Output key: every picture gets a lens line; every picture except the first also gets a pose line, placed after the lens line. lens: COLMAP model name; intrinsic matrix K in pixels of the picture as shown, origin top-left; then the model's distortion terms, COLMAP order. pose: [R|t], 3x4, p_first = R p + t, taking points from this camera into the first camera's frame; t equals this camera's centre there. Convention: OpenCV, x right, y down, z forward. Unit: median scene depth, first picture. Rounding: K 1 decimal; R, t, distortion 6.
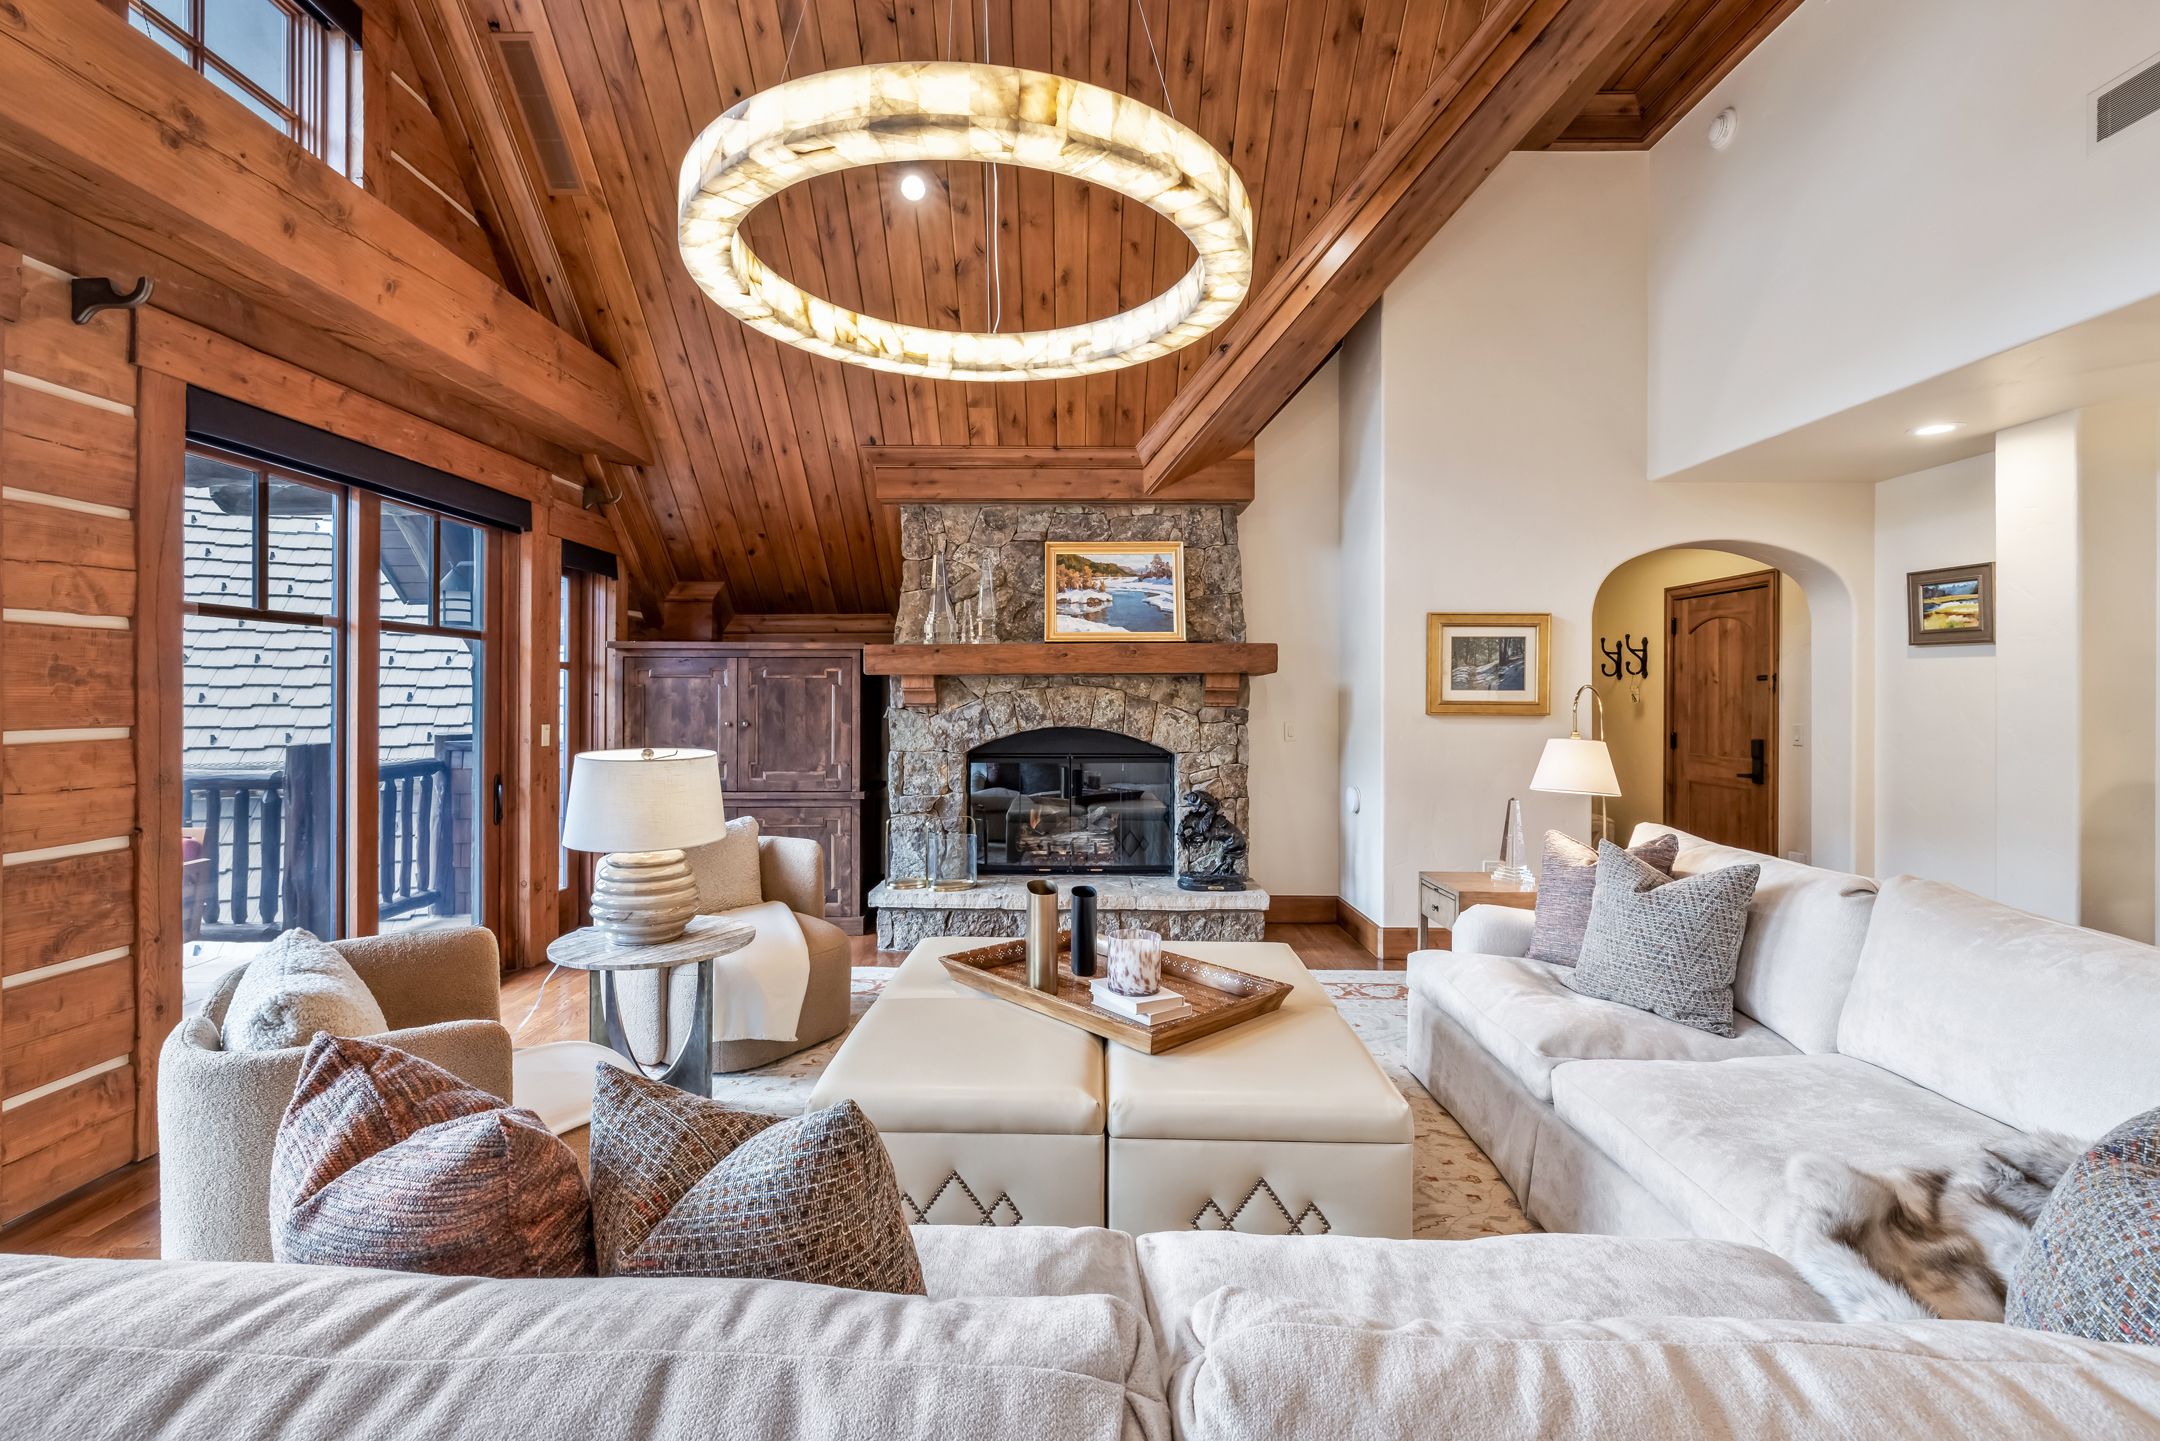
lens RADIAL K [[938.7, 0, 1060.7], [0, 938.7, 702.0], [0, 0, 1]] dist [0.000396, 0.000512]
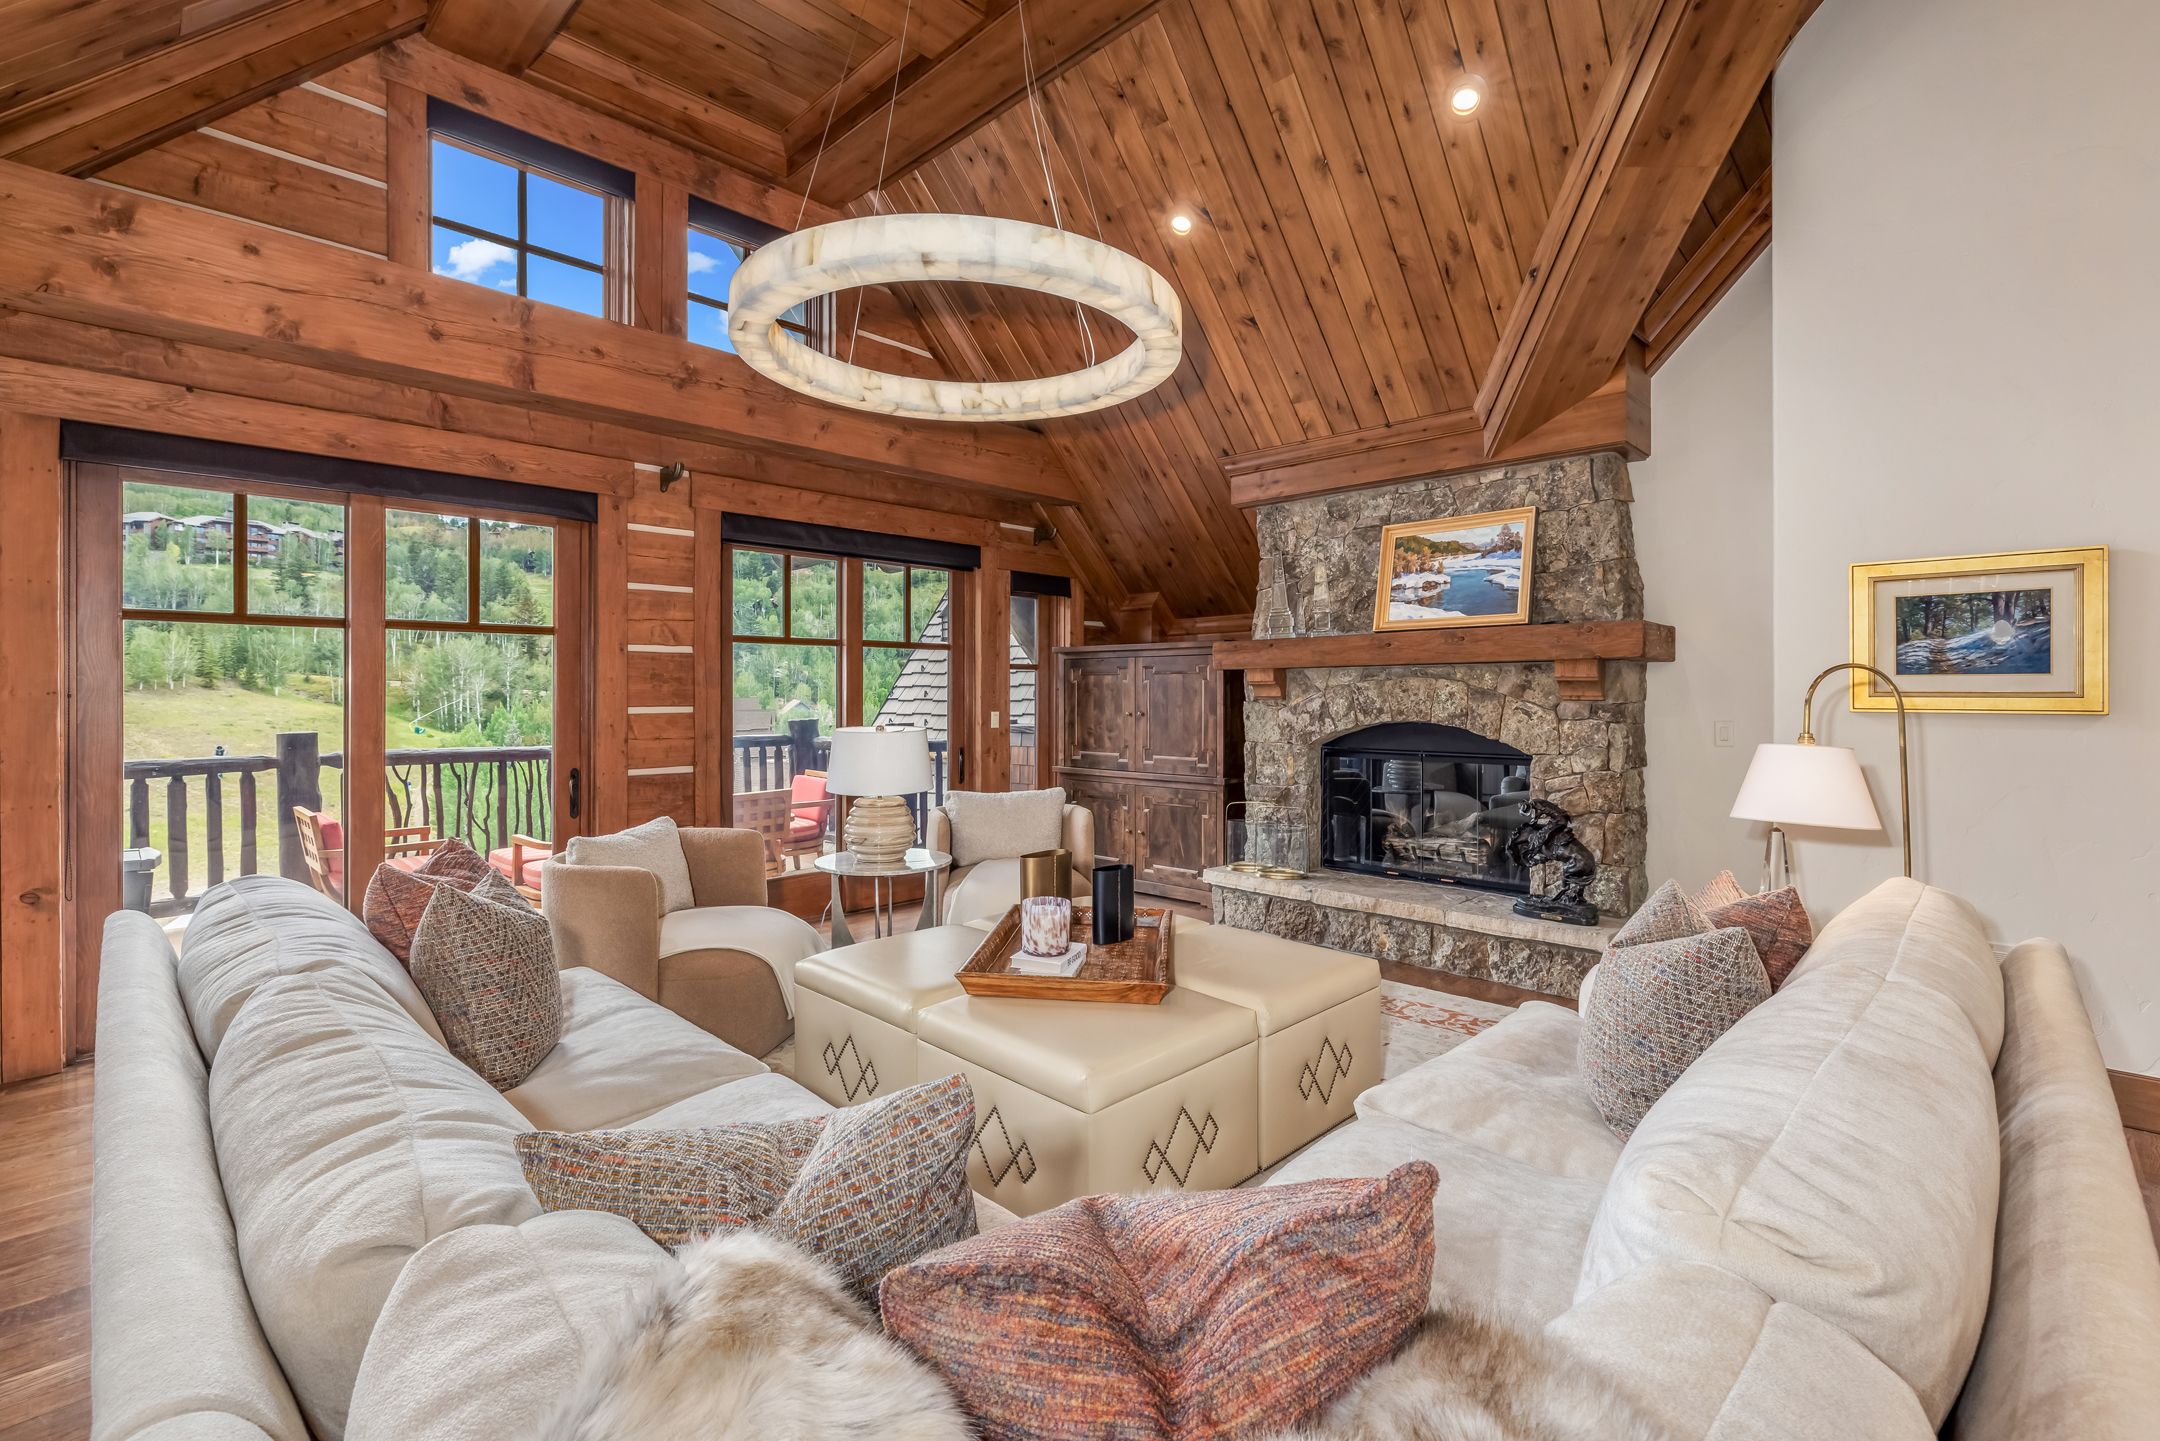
lens RADIAL K [[938.7, 0, 1060.7], [0, 938.7, 702.0], [0, 0, 1]] dist [0.000396, 0.000512]
pose [[0.724328, 0.004951, -0.689438, 0.404842], [-0.003334, 0.999988, 0.003679, 0.004861], [0.689447, -0.000366, 0.724336, 0.088582]]
